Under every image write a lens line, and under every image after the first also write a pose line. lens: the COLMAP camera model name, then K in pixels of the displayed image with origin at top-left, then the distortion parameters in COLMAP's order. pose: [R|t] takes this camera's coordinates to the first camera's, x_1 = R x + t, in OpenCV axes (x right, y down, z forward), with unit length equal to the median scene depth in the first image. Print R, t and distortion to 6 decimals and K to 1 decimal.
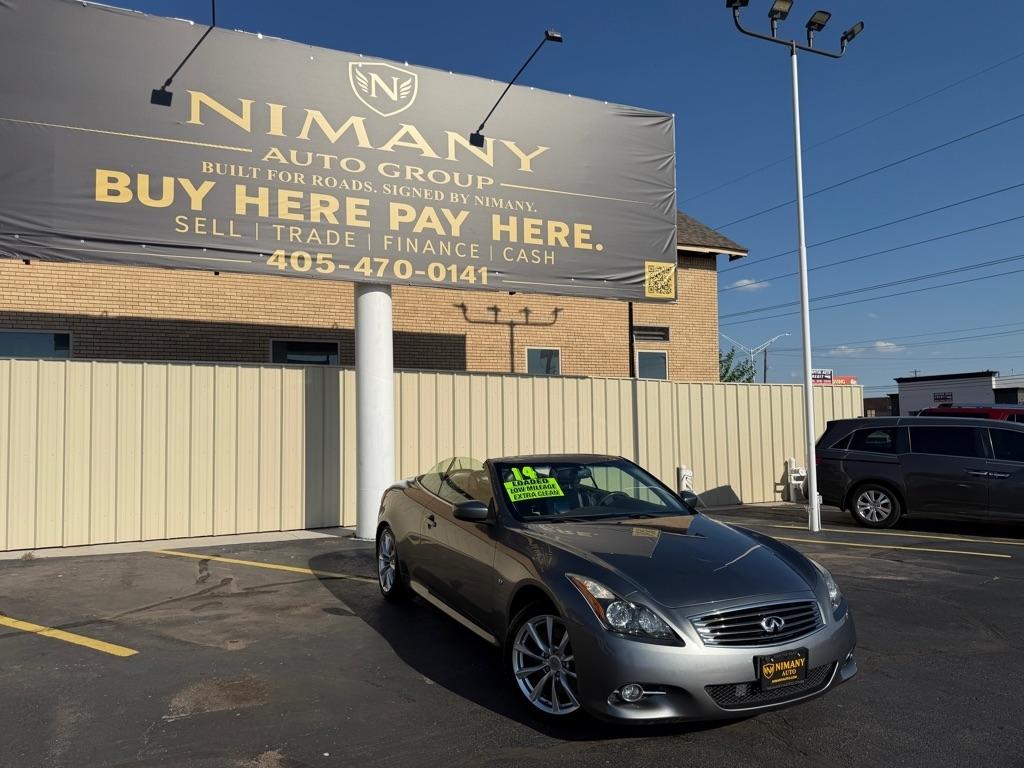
lens RADIAL K [[740.5, 0, 506.7], [0, 740.5, 372.3], [0, 0, 1]] dist [0.140436, -0.282221]
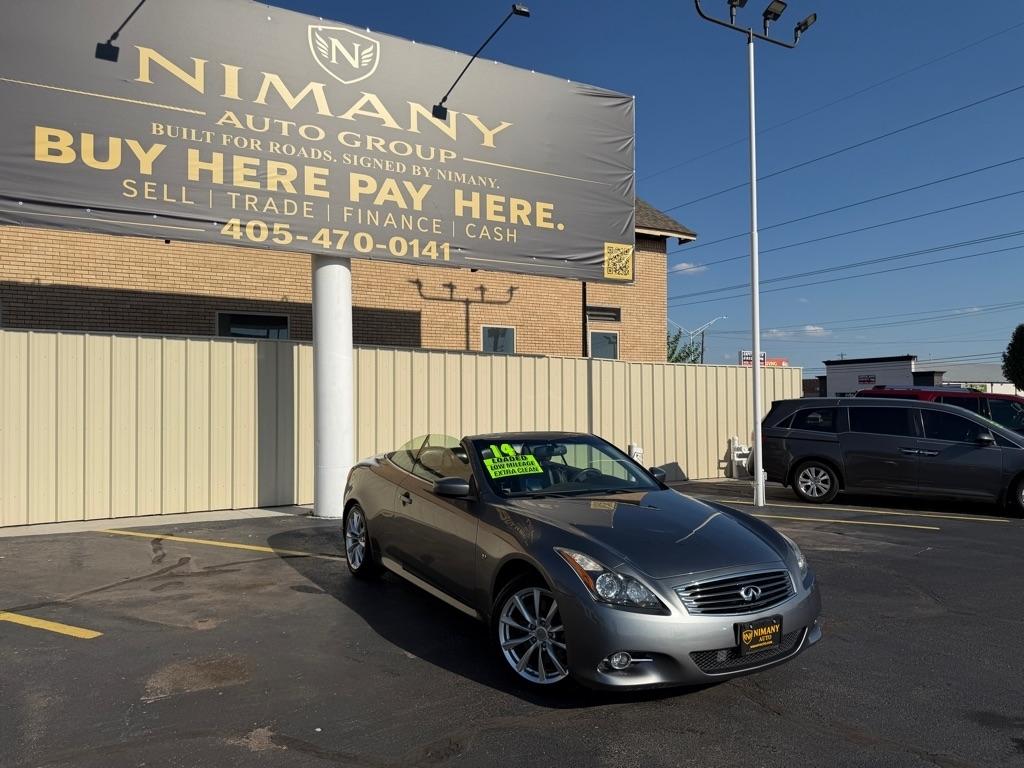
lens RADIAL K [[742.9, 0, 517.5], [0, 742.9, 374.9], [0, 0, 1]] dist [0.141812, -0.285983]
pose [[0.994874, 0.011941, 0.100414, -0.052472], [-0.015237, 0.999368, 0.032115, 0.000282], [-0.099967, -0.033480, 0.994427, -0.004980]]
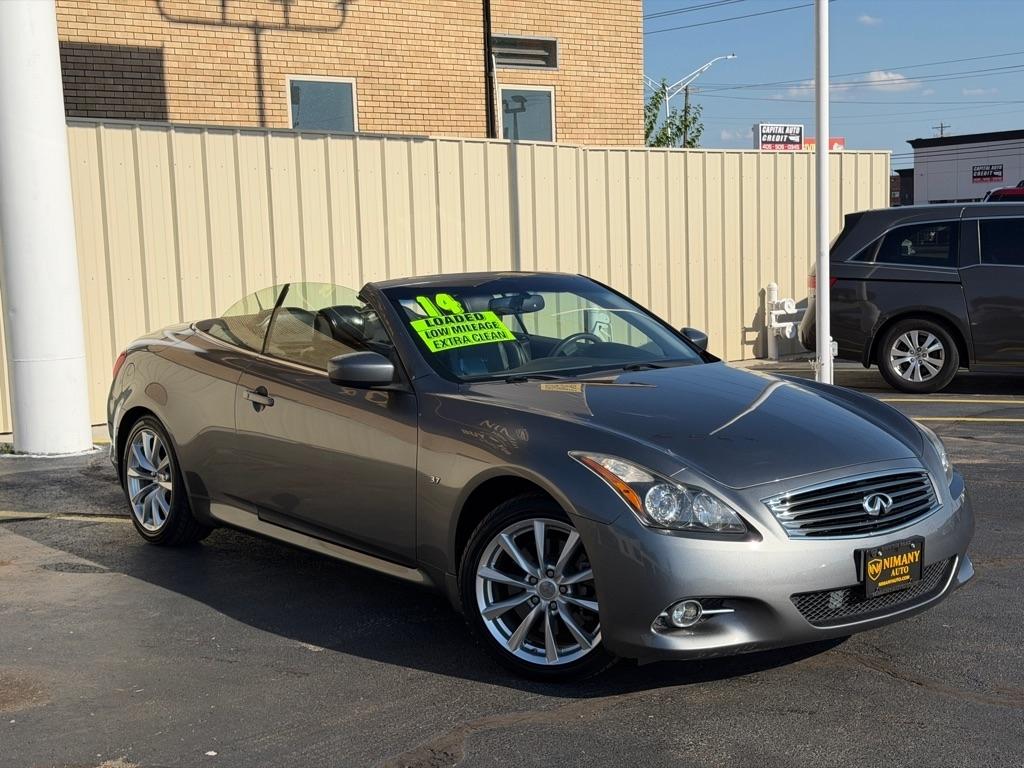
lens RADIAL K [[1530.1, 0, 514.1], [0, 1530.1, 403.2], [0, 0, 1]] dist [0.203600, -0.486723]
pose [[0.968476, -0.043386, 0.245298, -0.190365], [0.000213, 0.984860, 0.173353, 0.004626], [-0.249106, -0.167836, 0.953822, -0.140892]]
